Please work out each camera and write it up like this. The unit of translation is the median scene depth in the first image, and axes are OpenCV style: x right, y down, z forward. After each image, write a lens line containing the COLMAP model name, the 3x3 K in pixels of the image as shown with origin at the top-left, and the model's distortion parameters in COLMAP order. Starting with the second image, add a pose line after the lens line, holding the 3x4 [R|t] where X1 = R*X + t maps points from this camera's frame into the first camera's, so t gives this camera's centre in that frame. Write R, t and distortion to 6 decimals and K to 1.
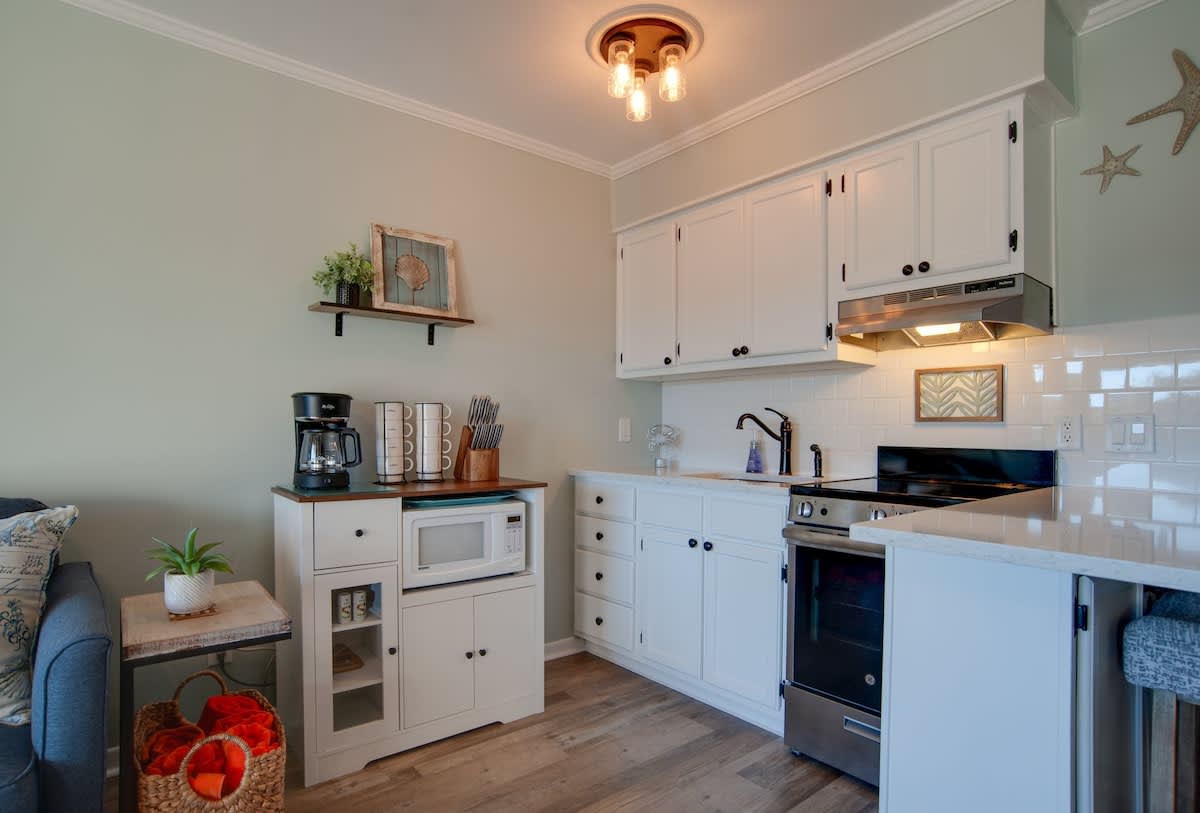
lens RADIAL K [[651.3, 0, 599.9], [0, 651.3, 419.6], [0, 0, 1]] dist [-0.041139, 0.051554]
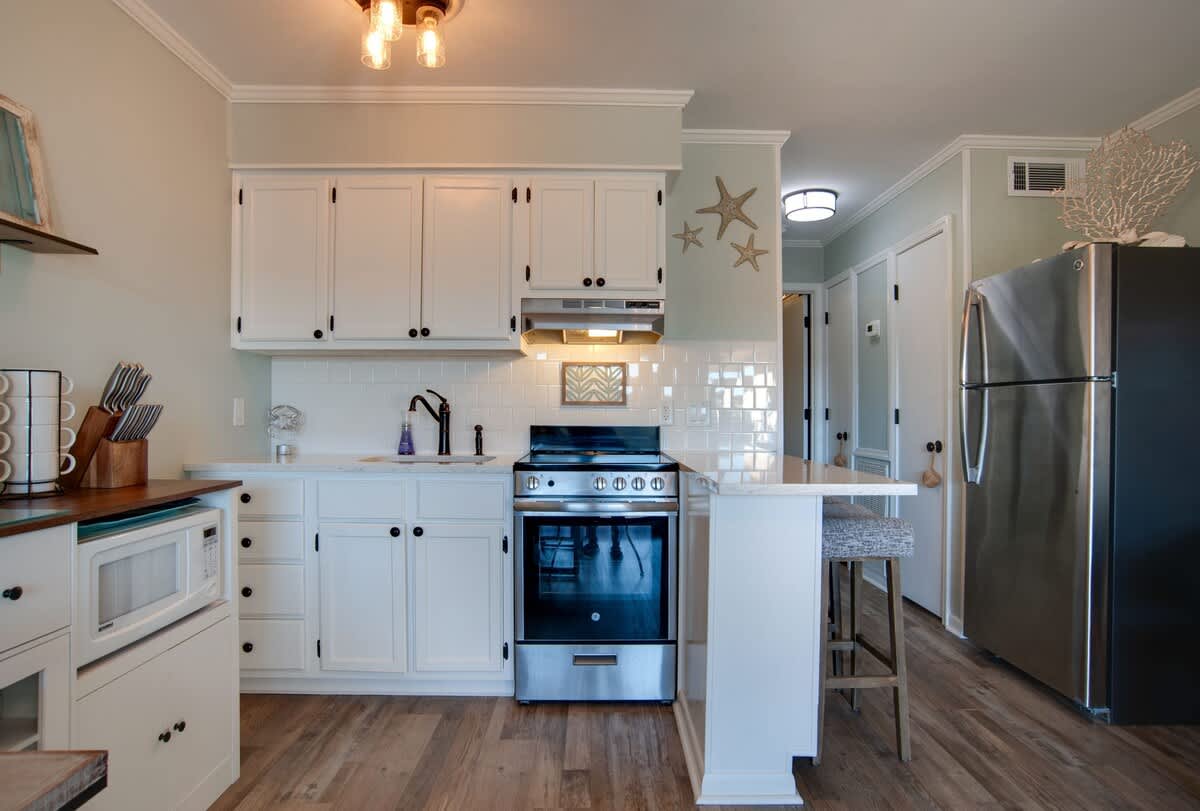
lens RADIAL K [[635.9, 0, 600.0], [0, 635.9, 405.5], [0, 0, 1]] dist [-0.046355, 0.046373]
pose [[0.624666, 0.005007, 0.780876, -0.403537], [-0.011944, 0.999924, 0.003144, -0.000169], [-0.780800, -0.011290, 0.624679, 0.198004]]
